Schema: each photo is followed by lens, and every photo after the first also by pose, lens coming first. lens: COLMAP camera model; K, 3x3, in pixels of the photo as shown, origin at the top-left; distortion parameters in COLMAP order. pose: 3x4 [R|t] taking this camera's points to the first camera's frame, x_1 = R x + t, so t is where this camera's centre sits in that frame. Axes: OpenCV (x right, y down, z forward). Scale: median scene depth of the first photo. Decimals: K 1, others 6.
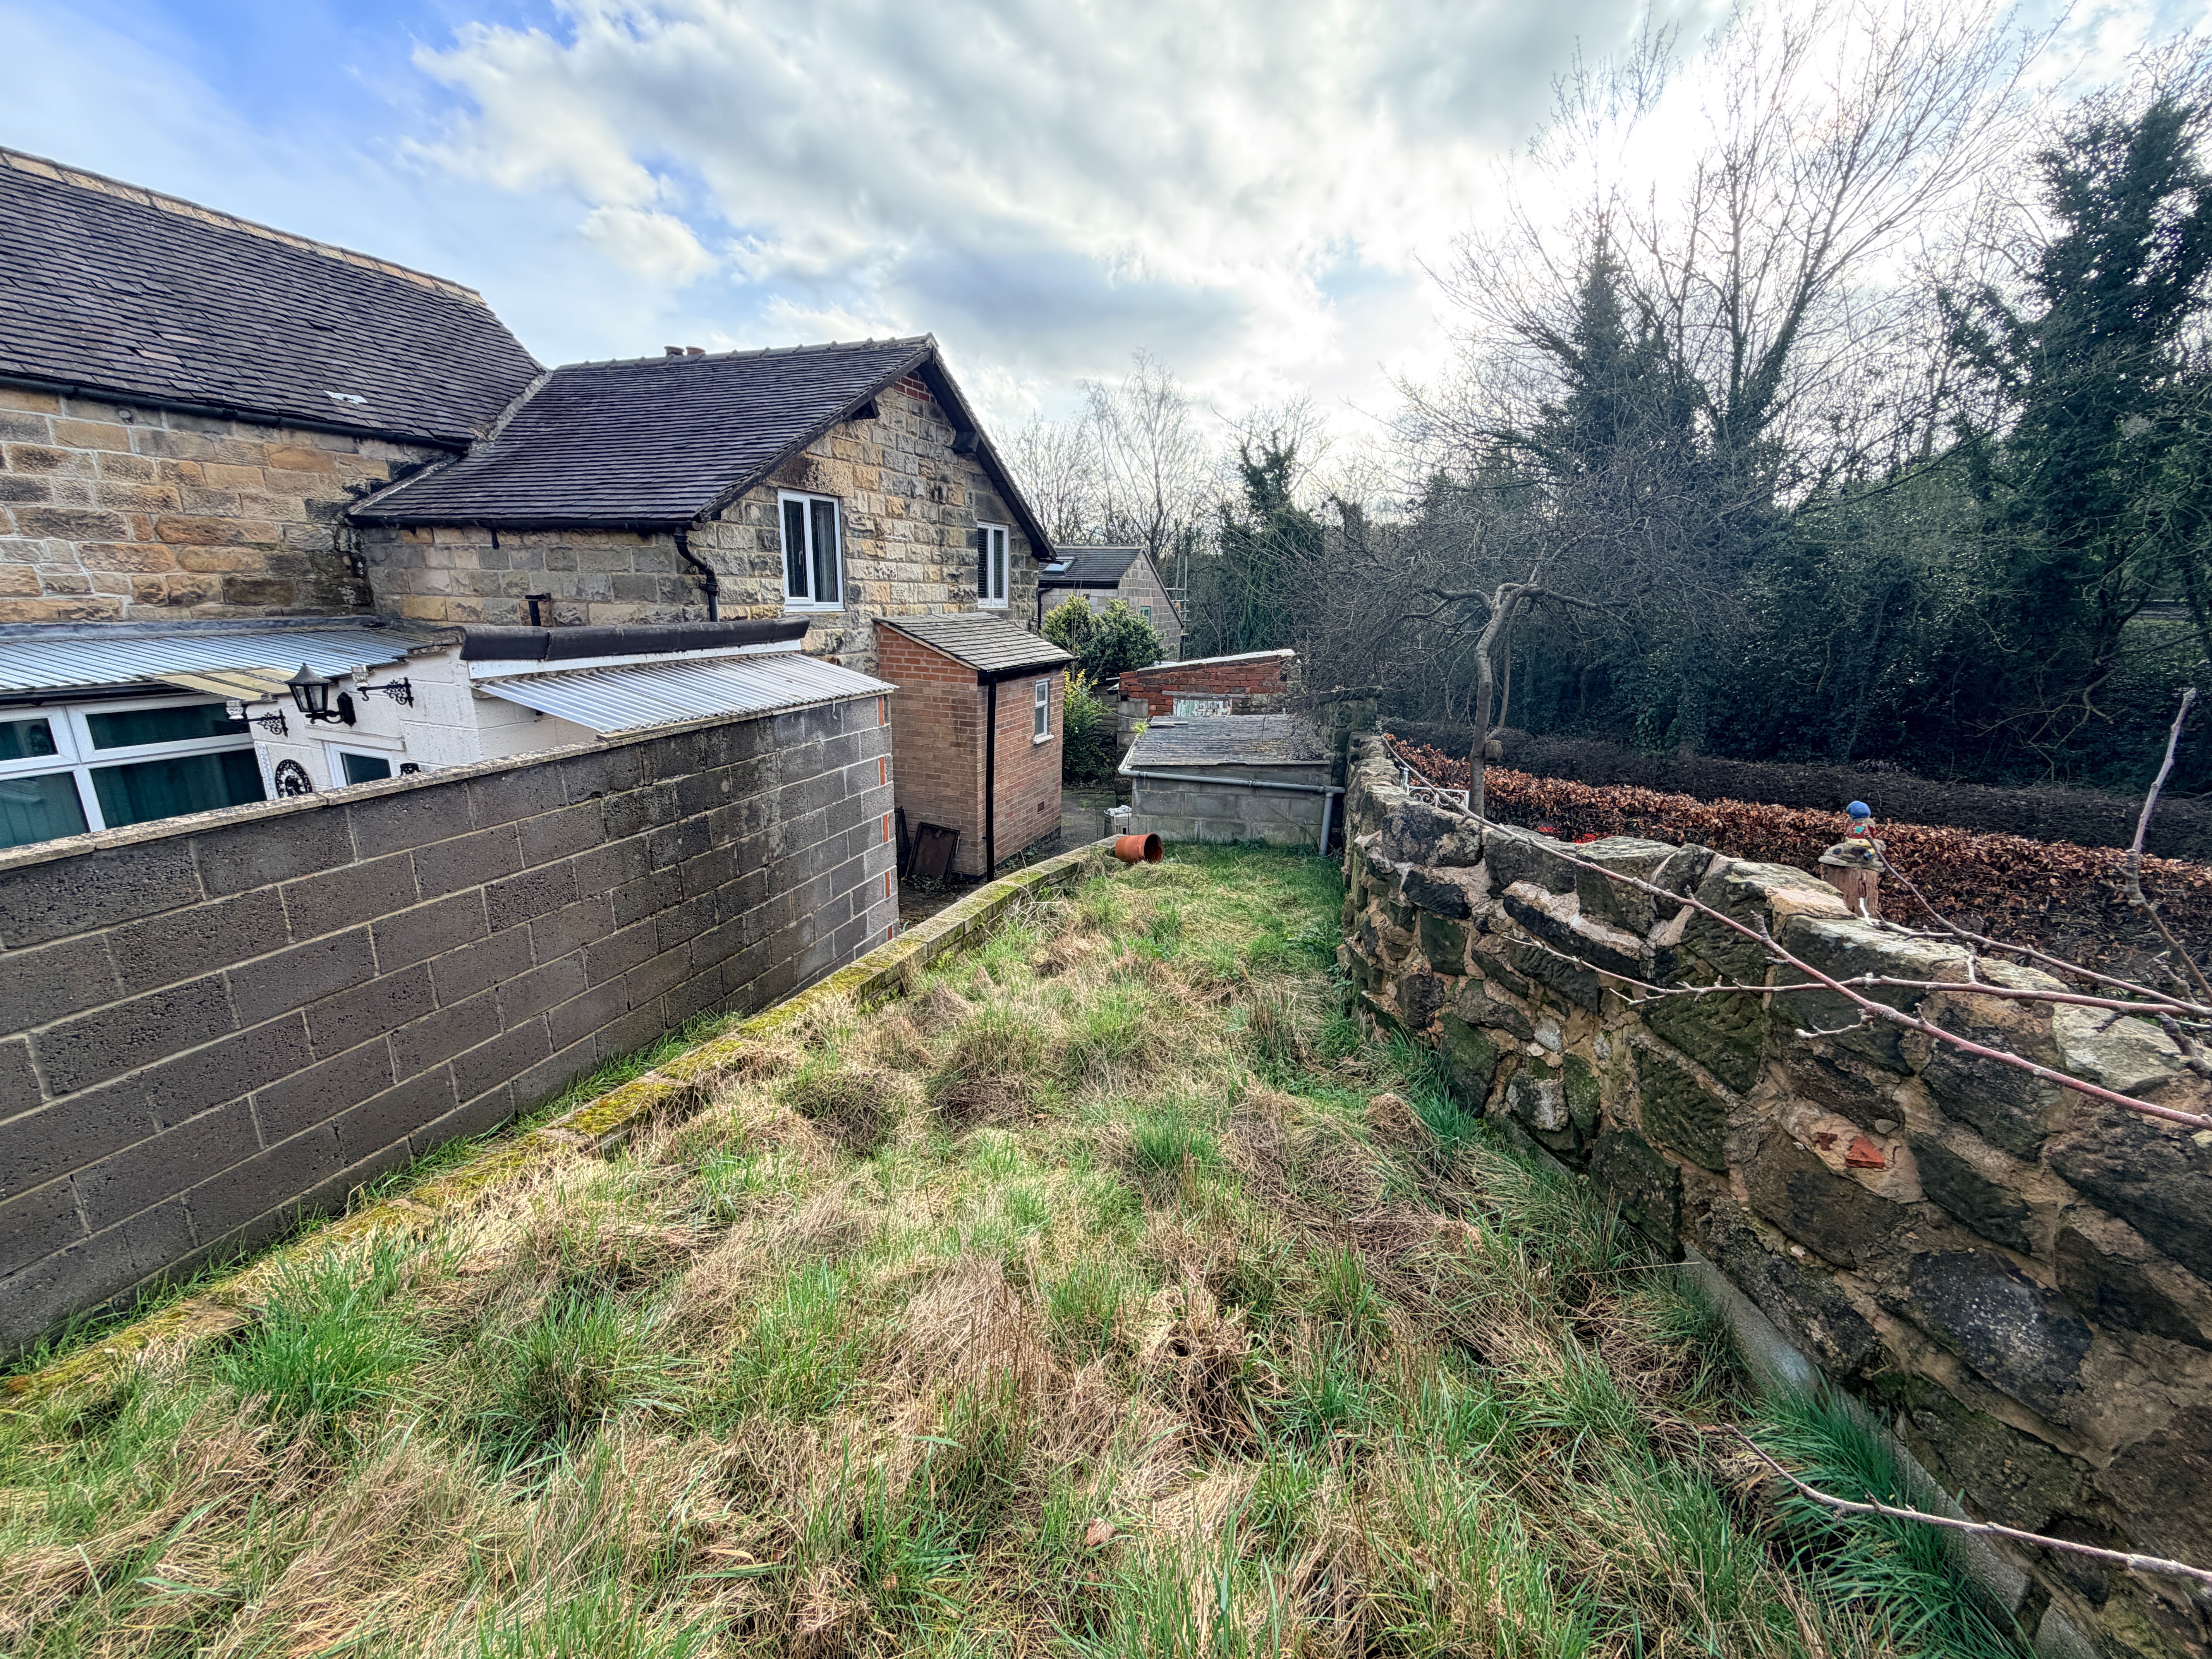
lens RADIAL K [[882.1, 0, 1095.7], [0, 882.1, 834.3], [0, 0, 1]] dist [0.000995, -0.000311]
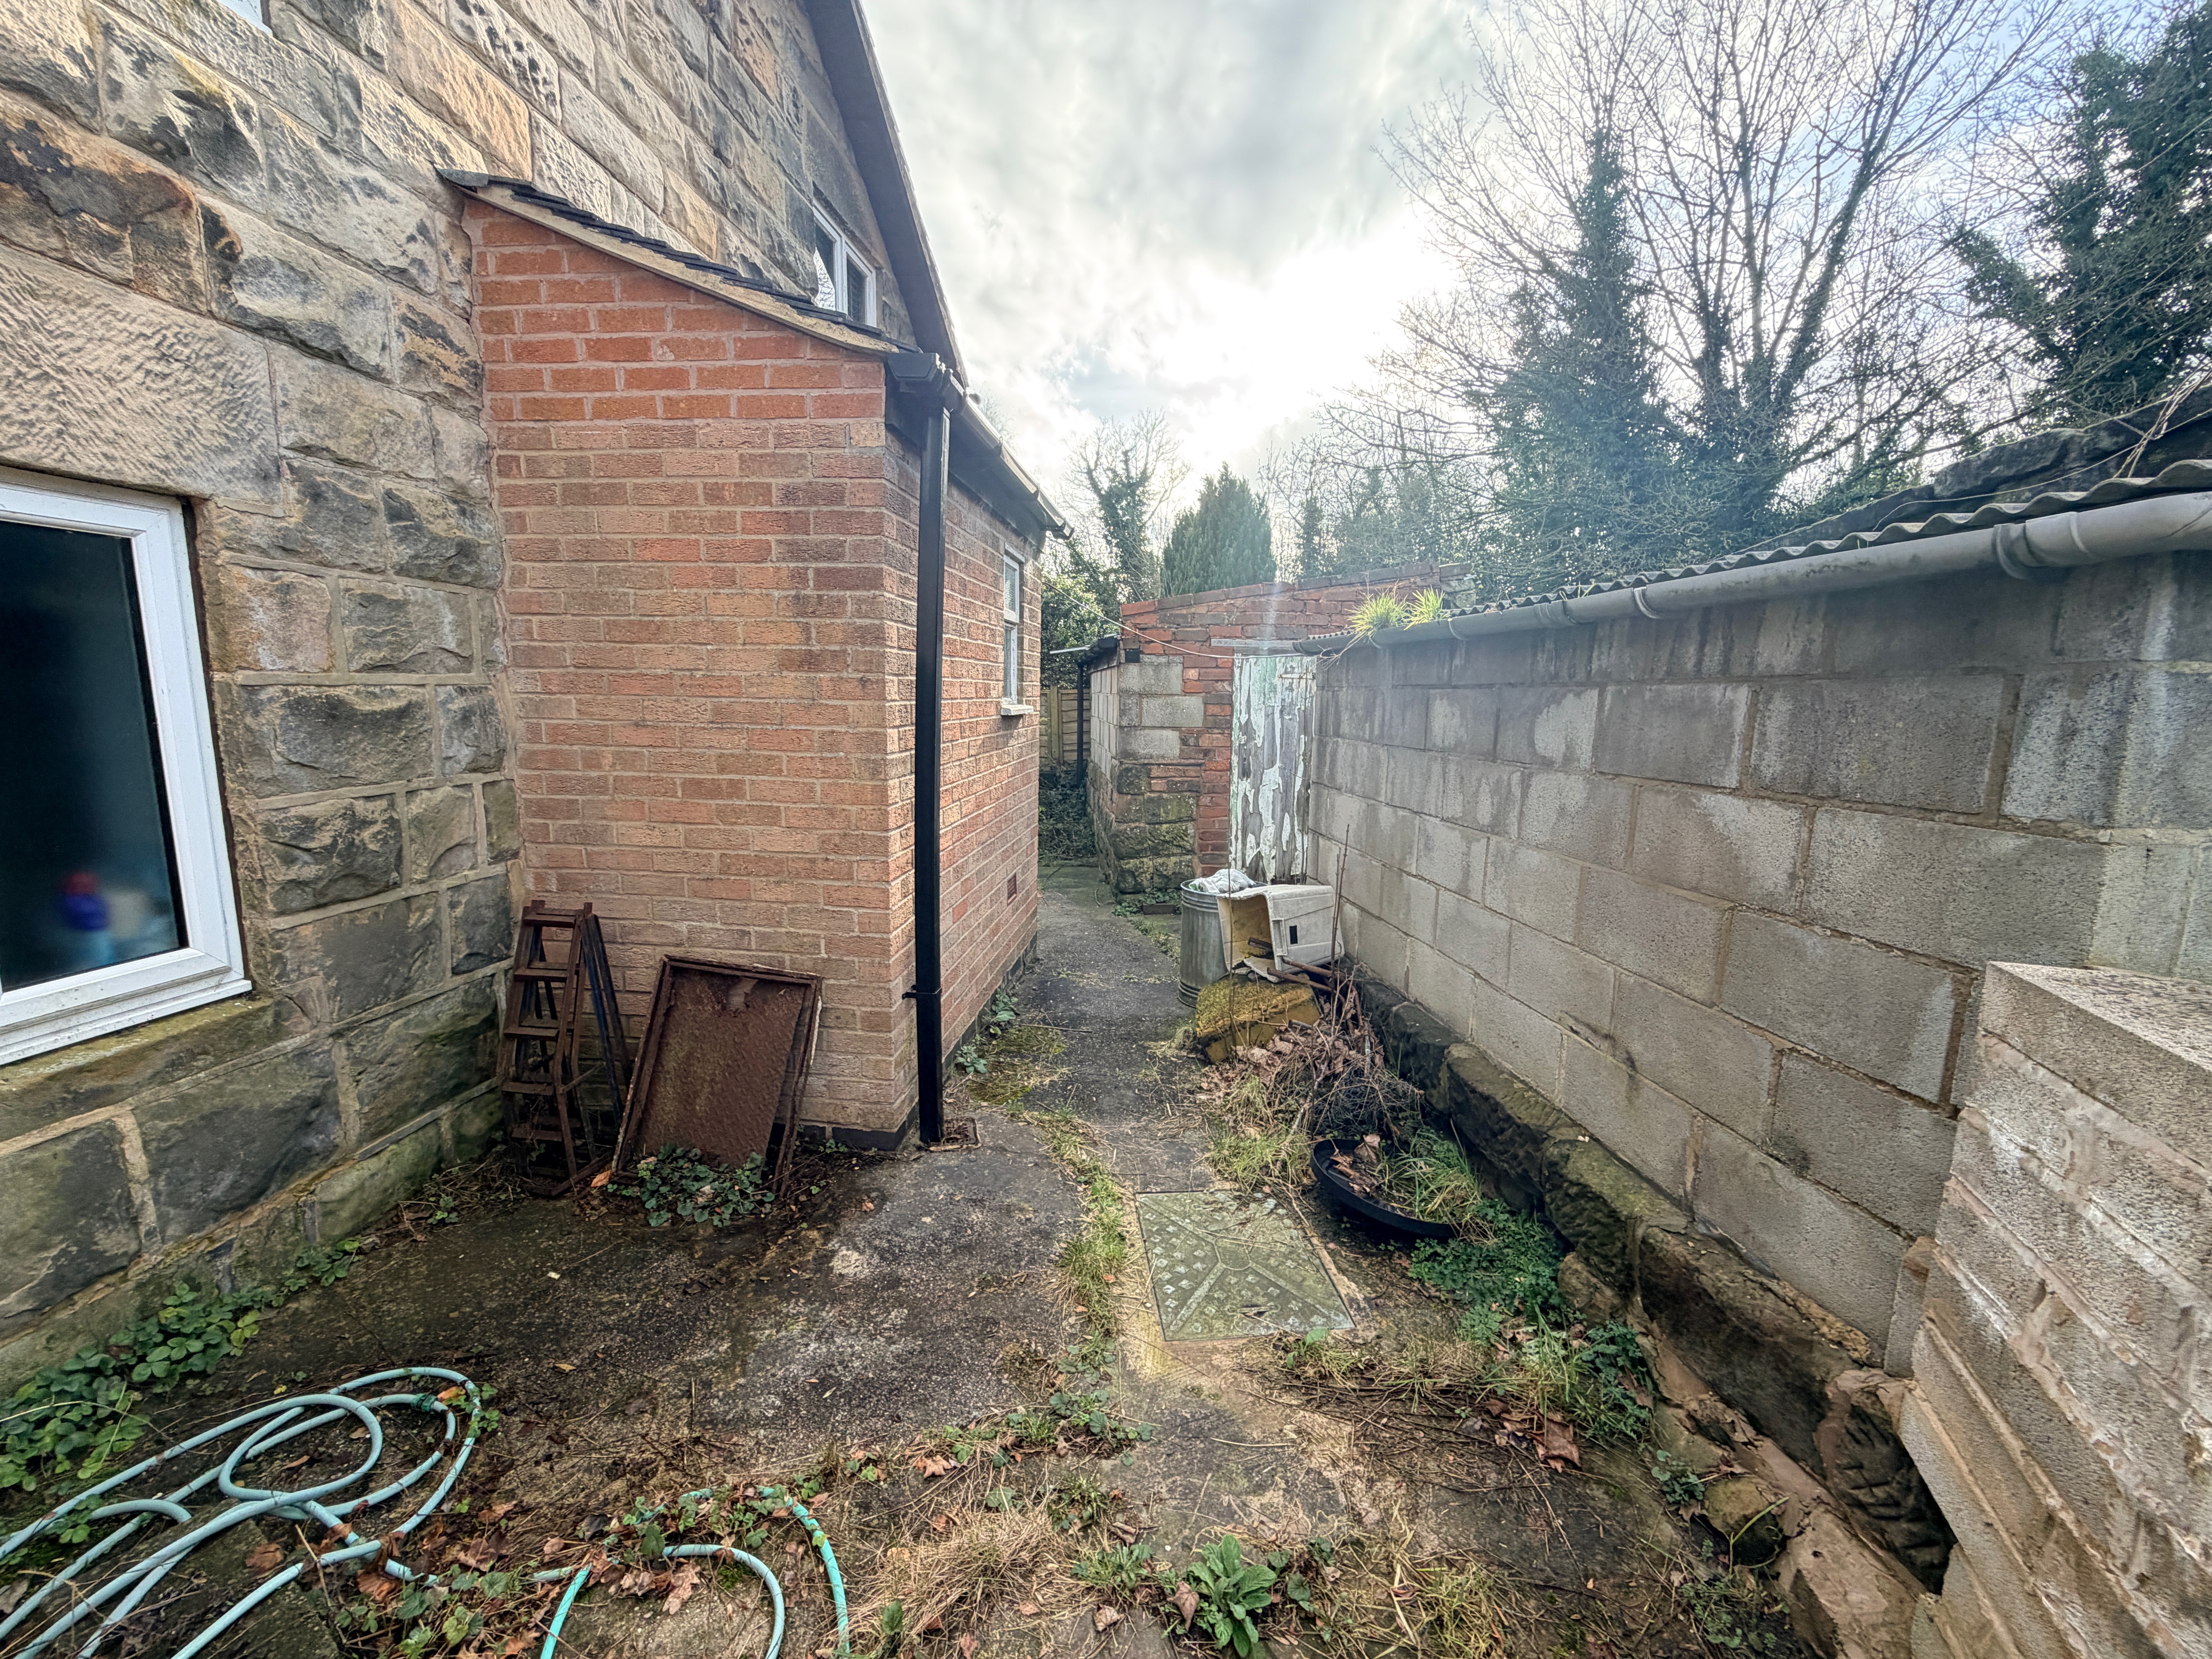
lens RADIAL K [[882.1, 0, 1115.9], [0, 882.1, 826.5], [0, 0, 1]] dist [0.000995, -0.000311]
pose [[0.965610, -0.046054, 0.255883, -0.138465], [0.075746, 0.991325, -0.107416, -0.014573], [-0.248716, 0.123104, 0.960722, 0.729324]]
